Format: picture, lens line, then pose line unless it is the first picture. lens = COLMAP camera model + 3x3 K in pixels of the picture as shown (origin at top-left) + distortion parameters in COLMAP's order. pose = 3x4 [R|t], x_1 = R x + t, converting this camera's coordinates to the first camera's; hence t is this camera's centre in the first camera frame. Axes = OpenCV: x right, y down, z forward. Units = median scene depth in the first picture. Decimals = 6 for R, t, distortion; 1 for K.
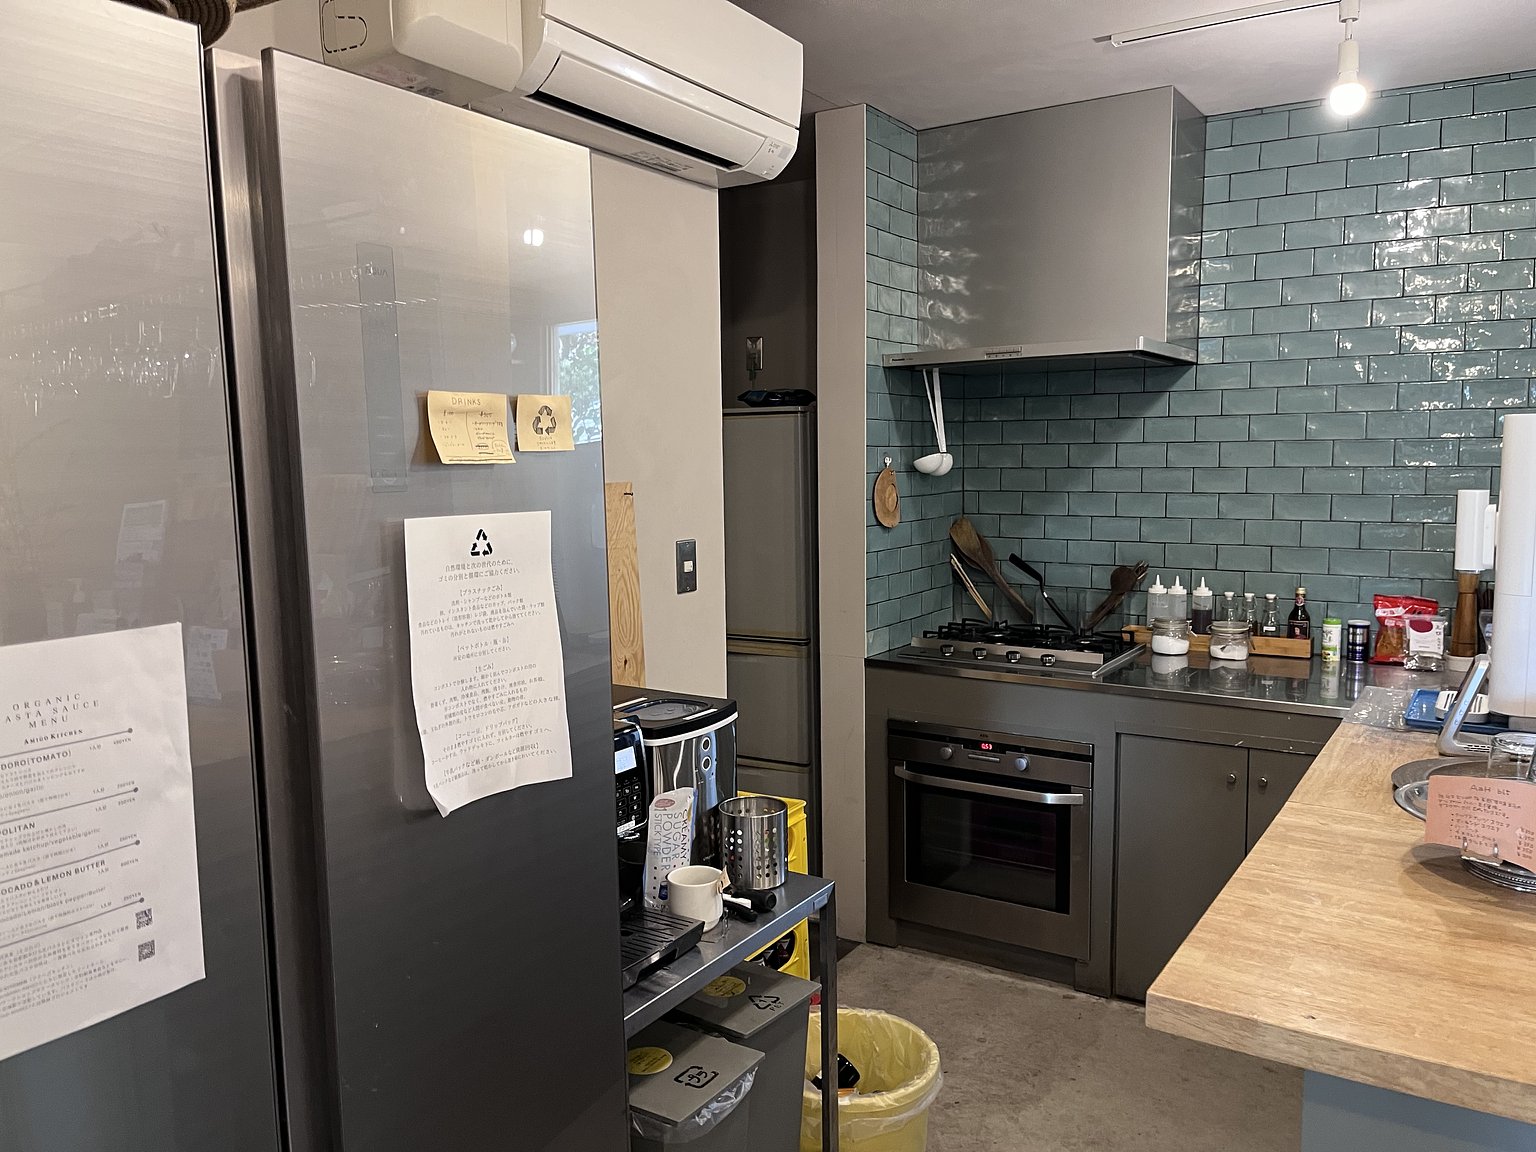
lens RADIAL K [[1175.5, 0, 764.7], [0, 1175.5, 578.7], [0, 0, 1]] dist [-0.002141, -0.019855]
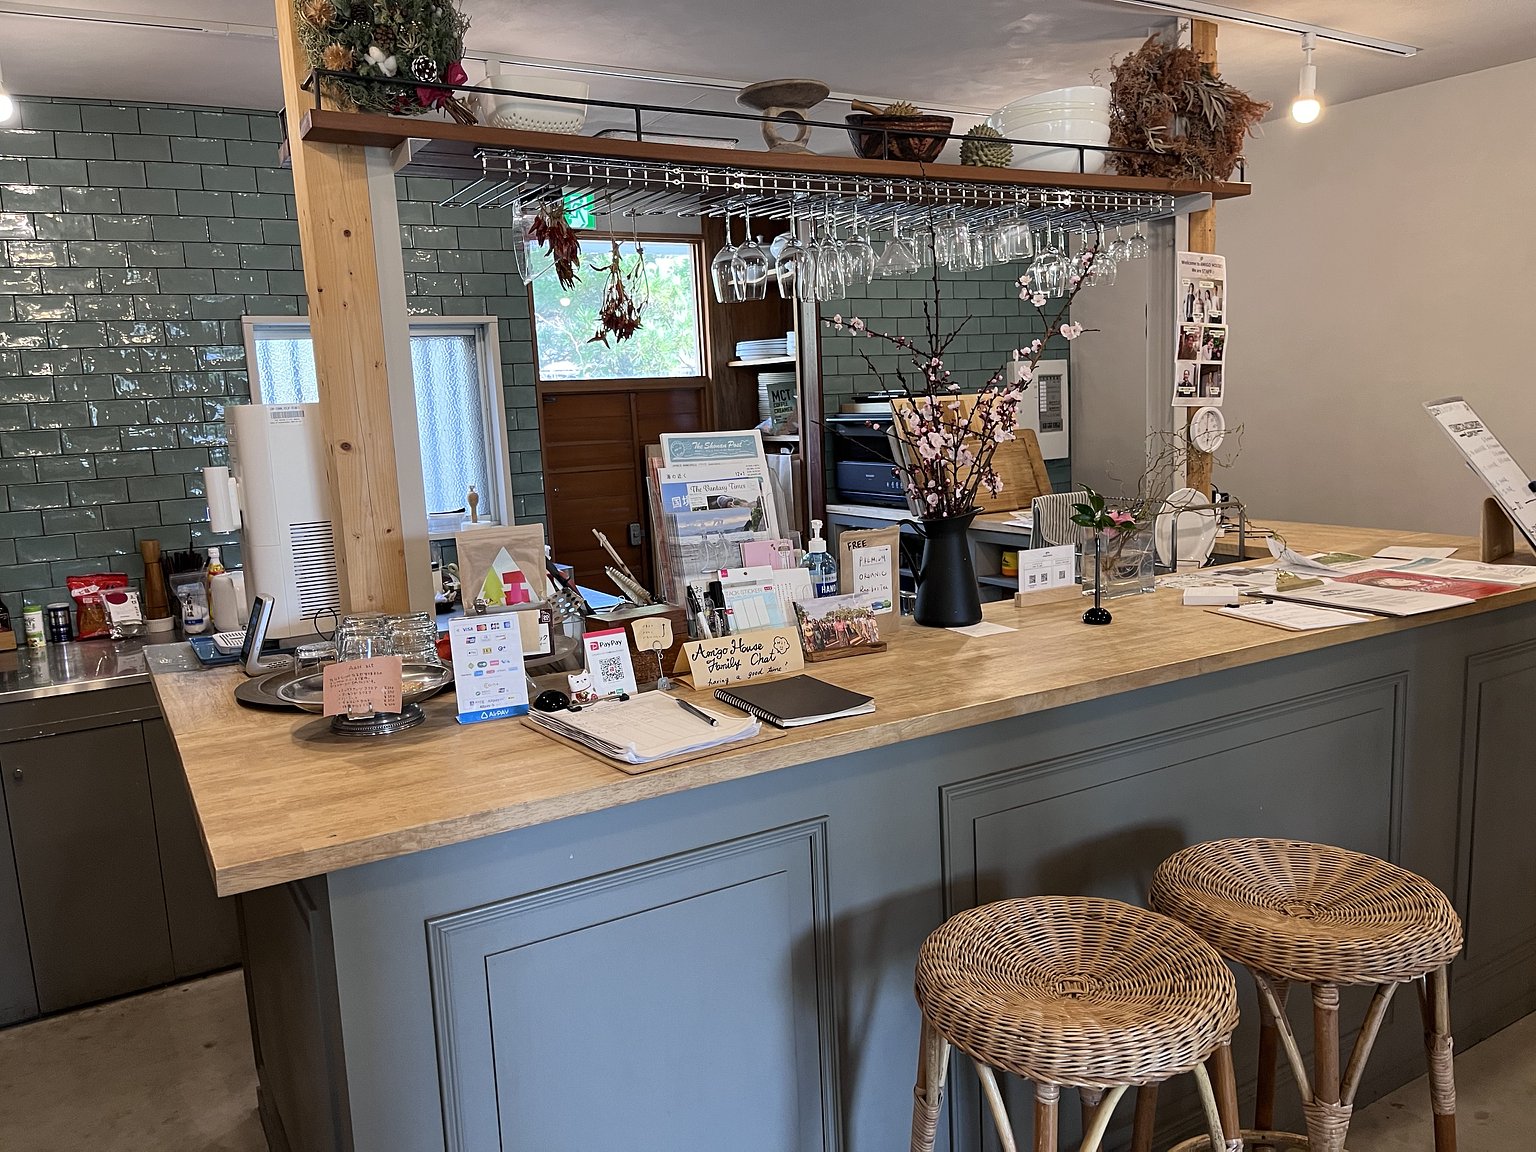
lens RADIAL K [[1175.5, 0, 765.8], [0, 1175.5, 577.0], [0, 0, 1]] dist [-0.002141, -0.019855]
pose [[0.440024, -0.144615, 0.886265, -0.142564], [0.136806, 0.986222, 0.093002, 0.001499], [-0.887504, 0.080323, 0.453746, -0.036411]]
